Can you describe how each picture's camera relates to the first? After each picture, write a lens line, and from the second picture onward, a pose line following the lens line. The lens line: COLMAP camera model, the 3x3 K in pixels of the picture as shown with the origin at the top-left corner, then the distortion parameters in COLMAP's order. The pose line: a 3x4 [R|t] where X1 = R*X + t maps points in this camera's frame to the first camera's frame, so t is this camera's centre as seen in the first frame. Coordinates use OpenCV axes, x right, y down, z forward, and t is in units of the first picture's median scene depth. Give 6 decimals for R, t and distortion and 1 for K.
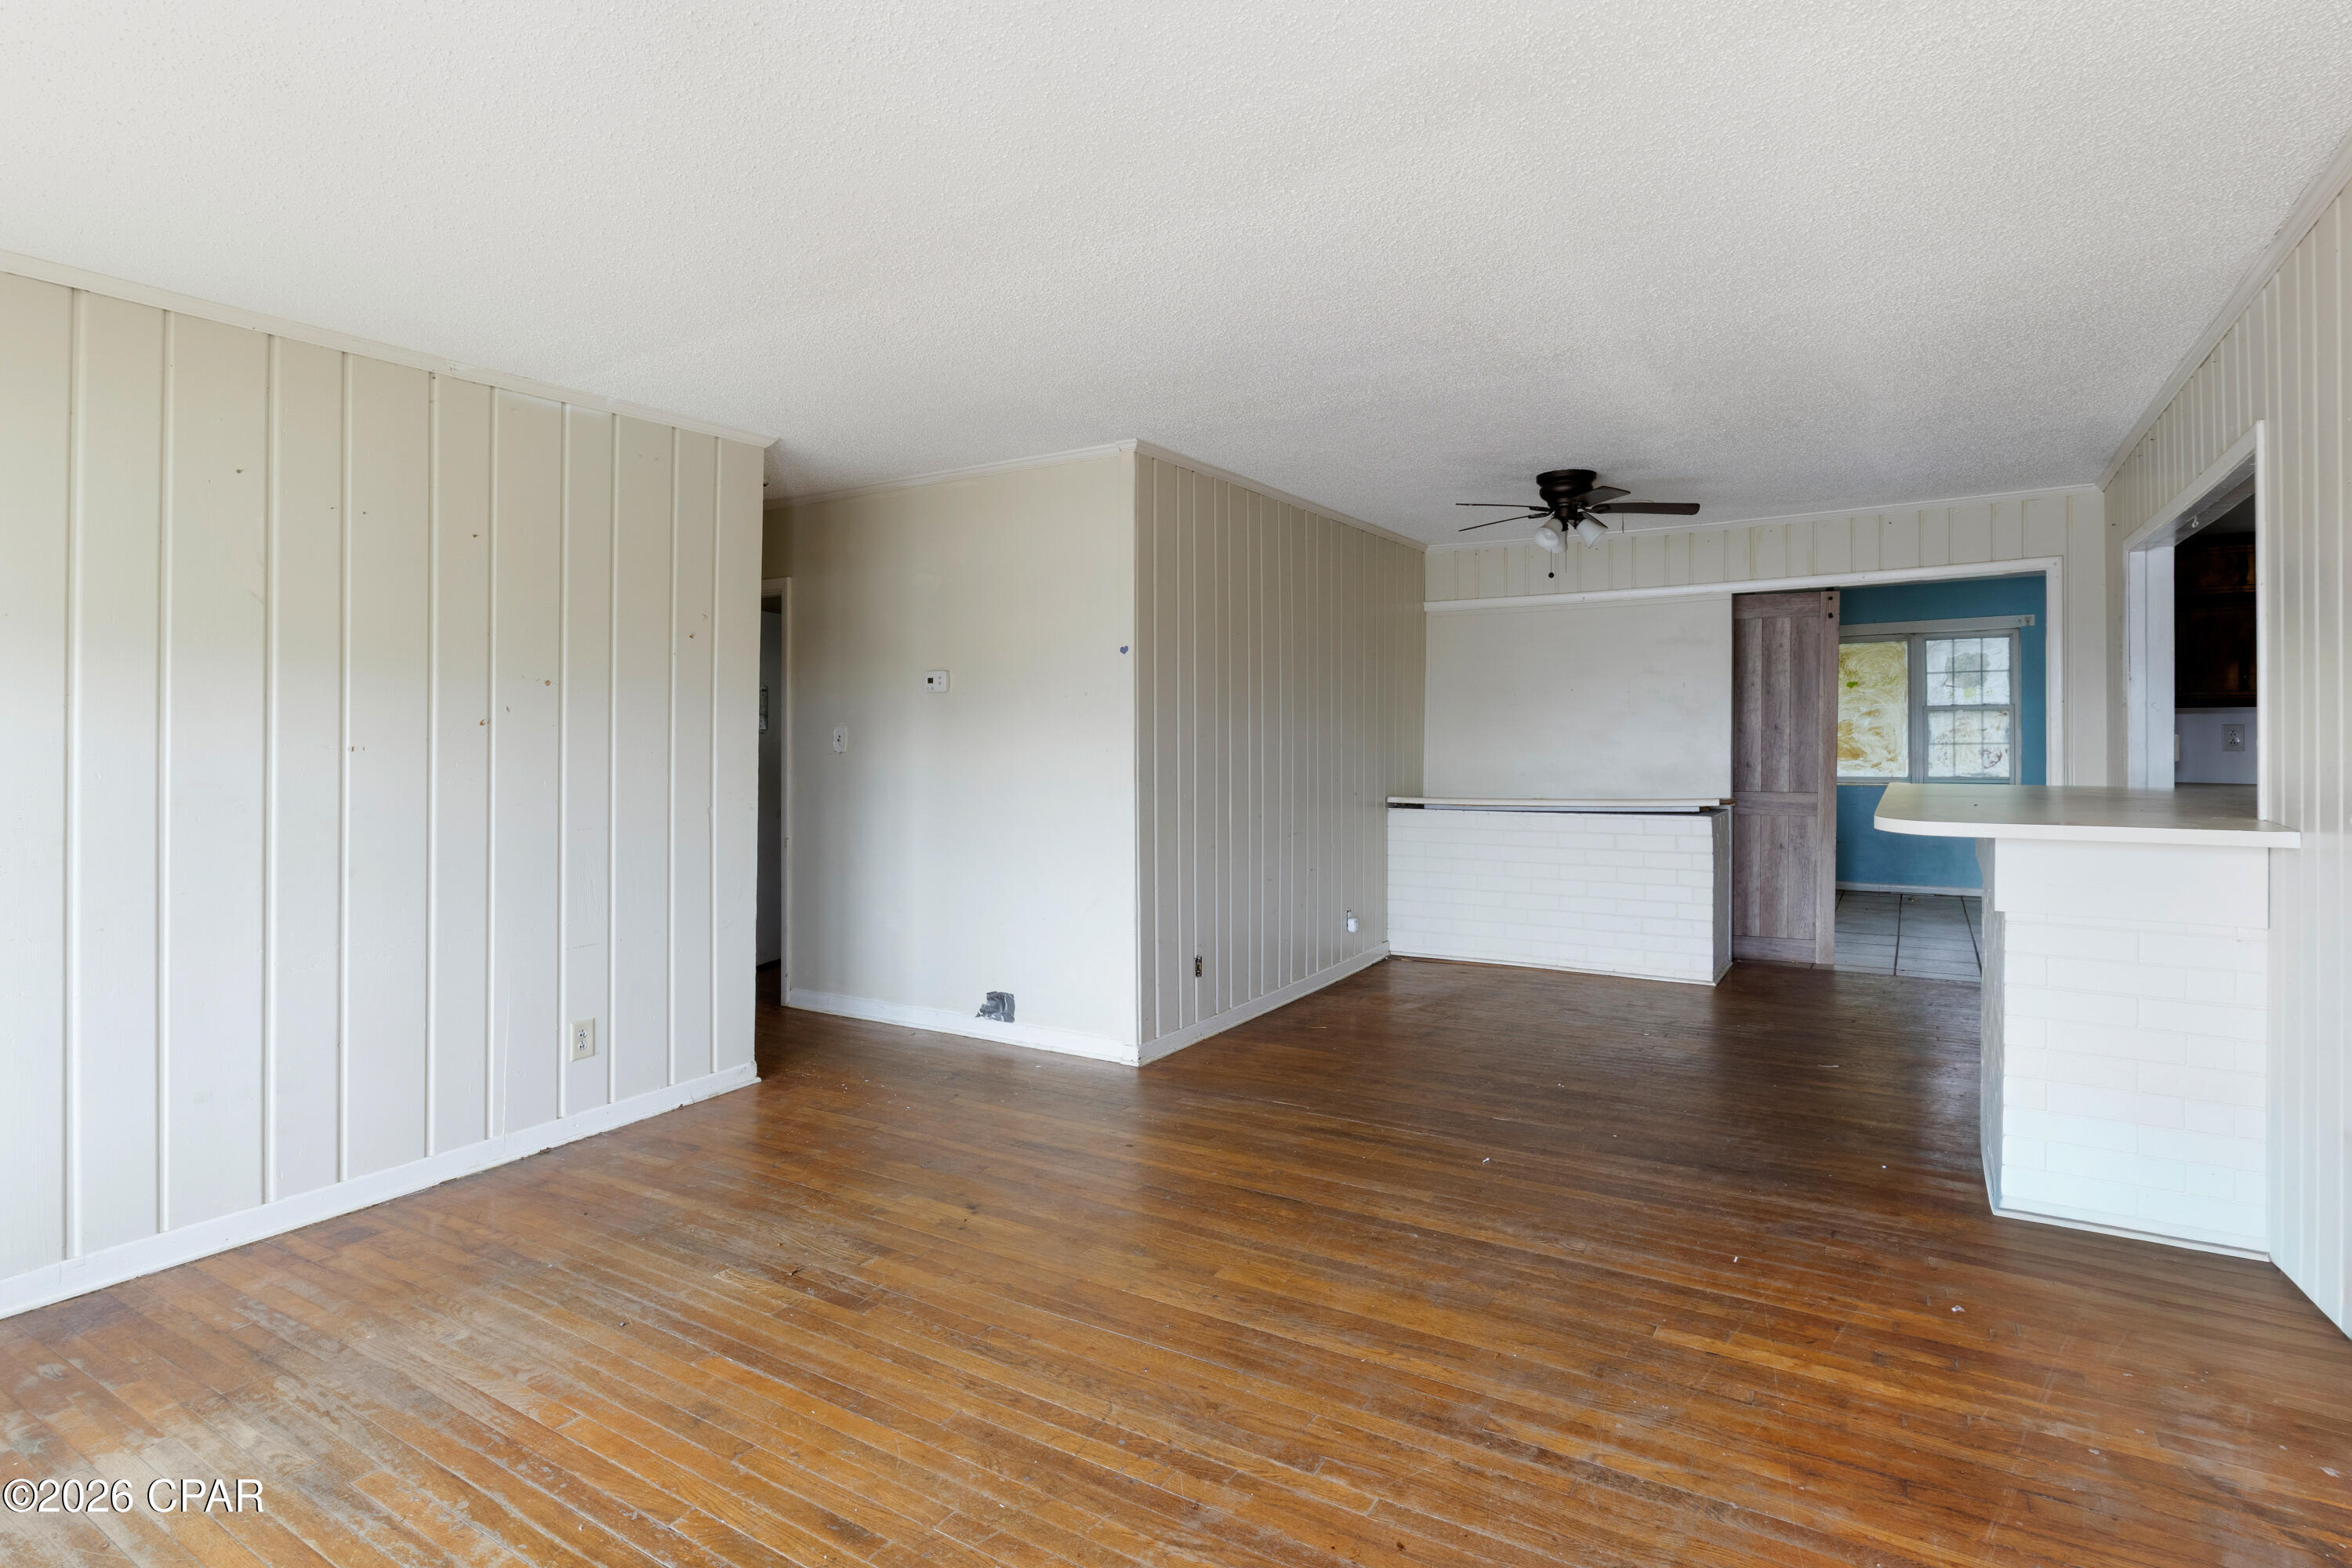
lens RADIAL K [[1212.7, 0, 1185.2], [0, 1212.7, 733.4], [0, 0, 1]] dist [-0.007602, 0.000400]
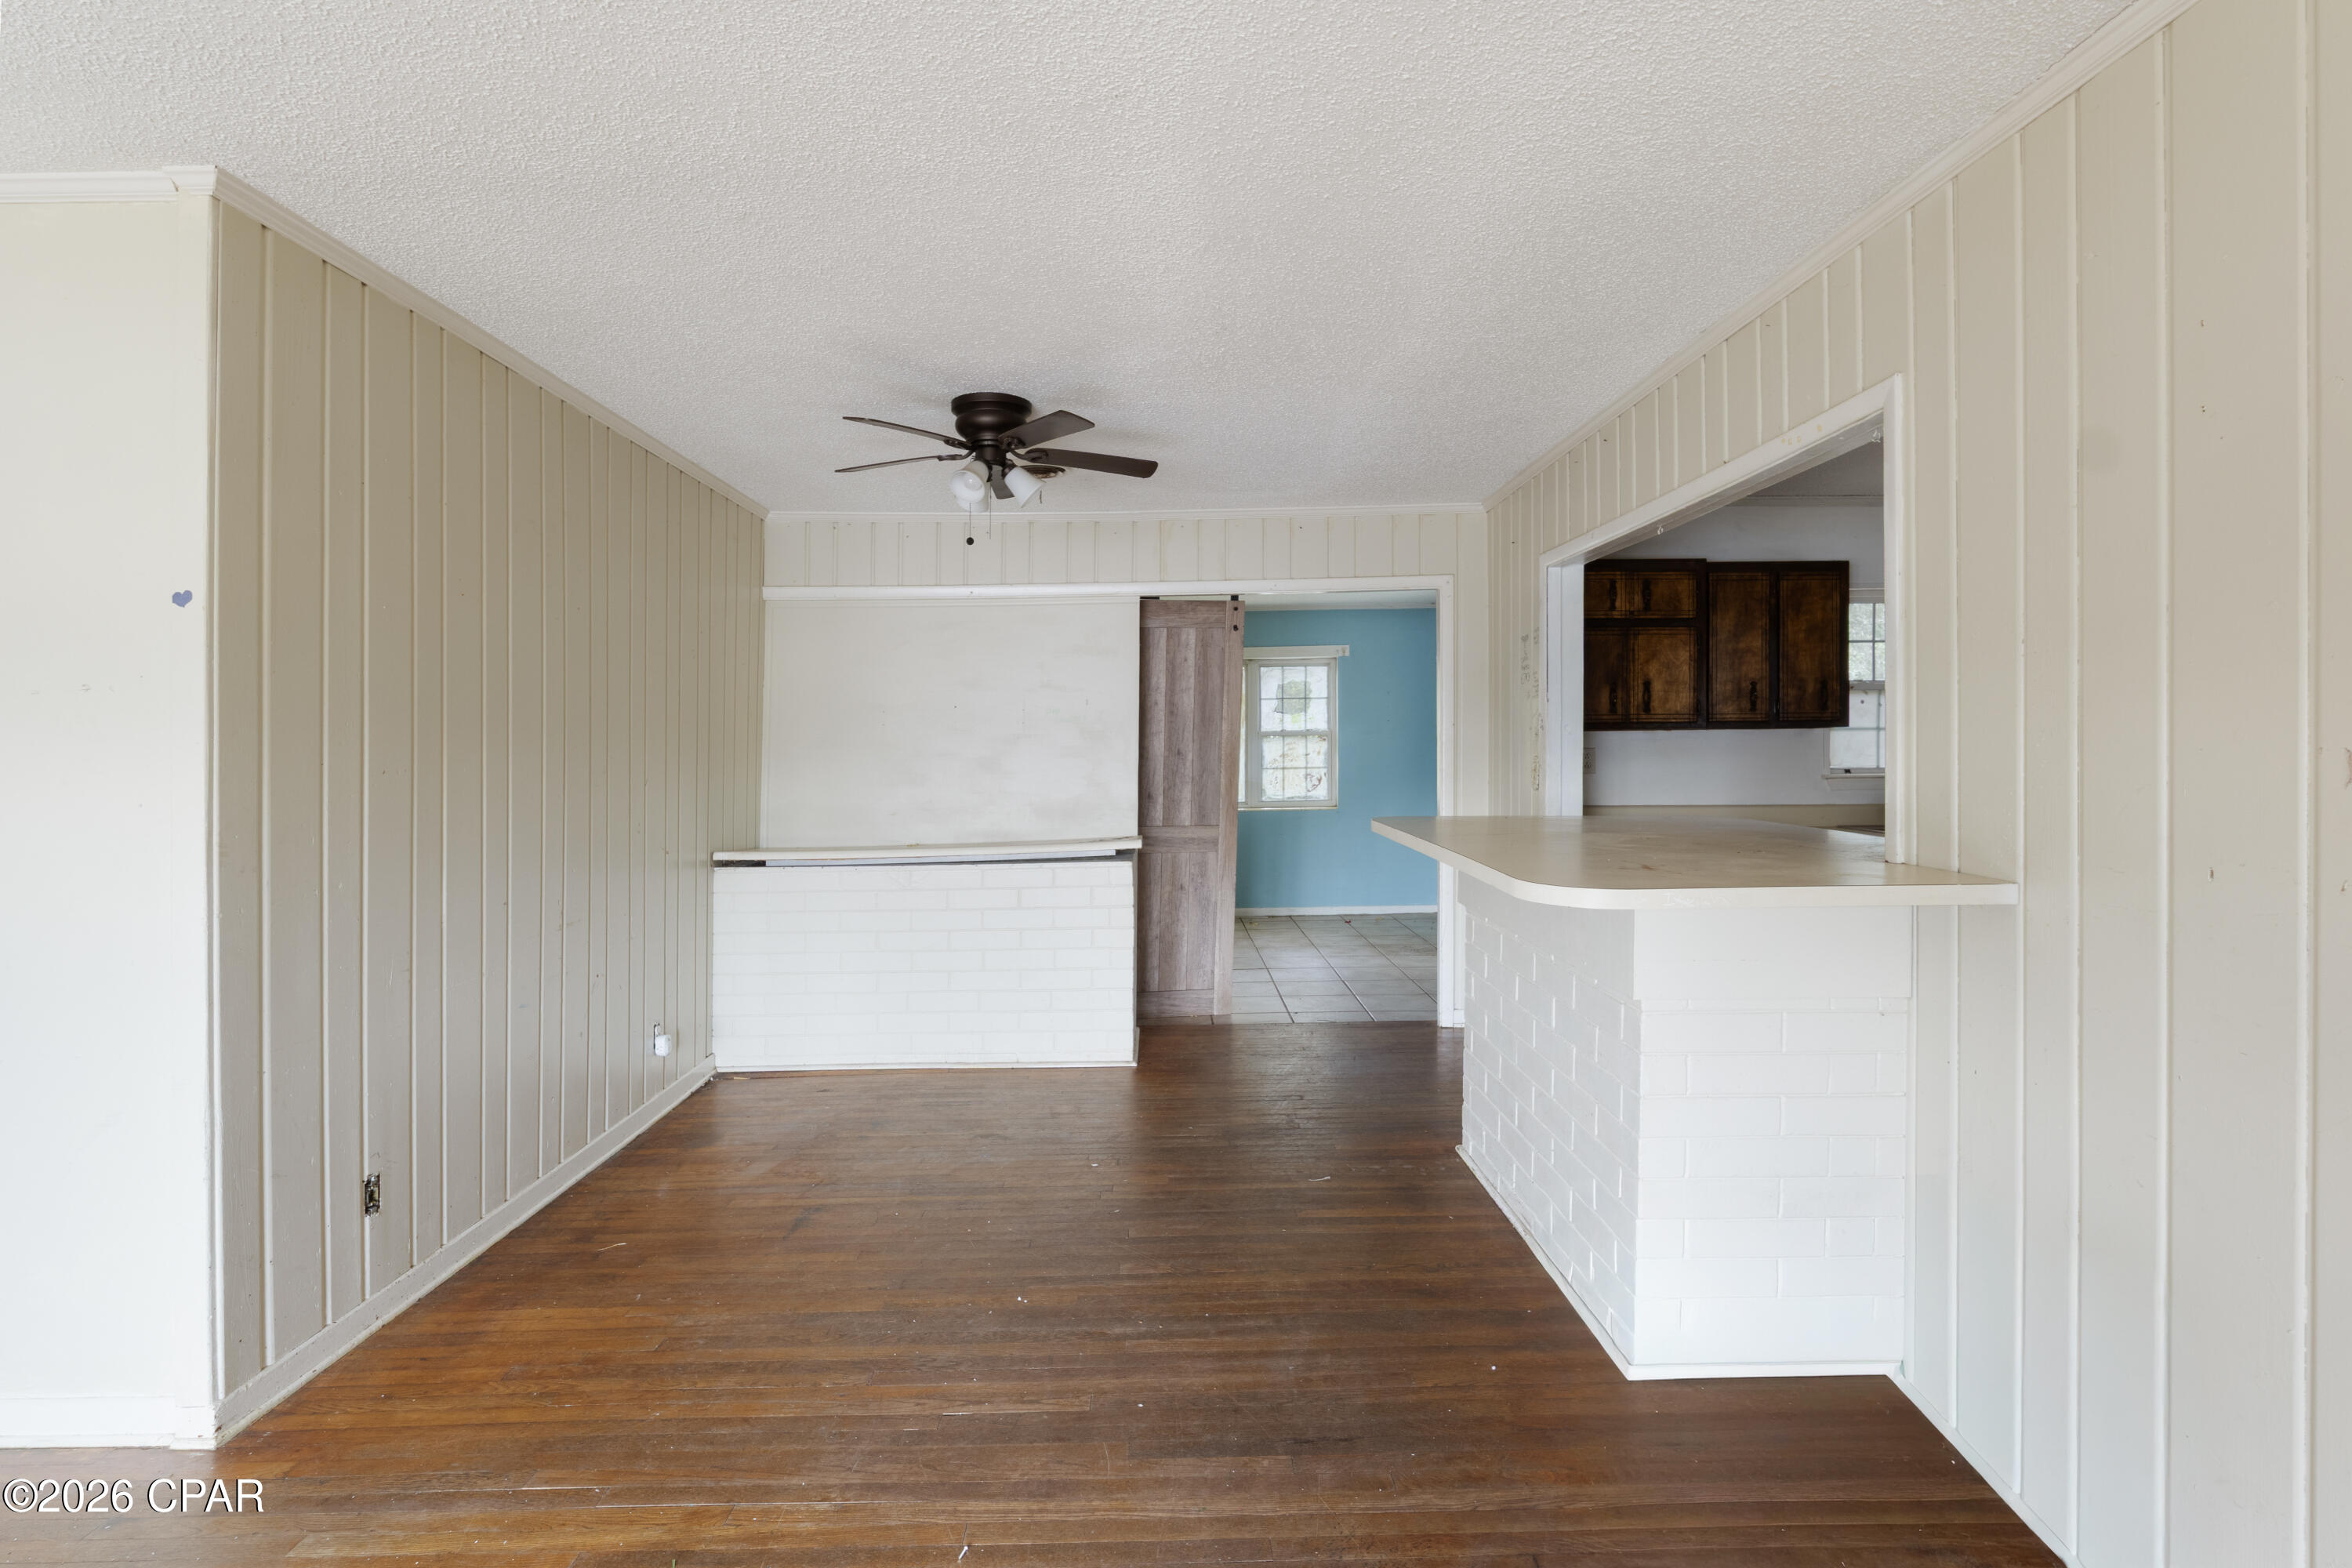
lens RADIAL K [[1212.7, 0, 1185.2], [0, 1212.7, 733.4], [0, 0, 1]] dist [-0.007602, 0.000400]
pose [[0.846336, 0.004535, 0.532630, 0.023454], [0.007515, 0.999763, -0.020455, -0.000995], [-0.532596, 0.021315, 0.846101, 0.262803]]
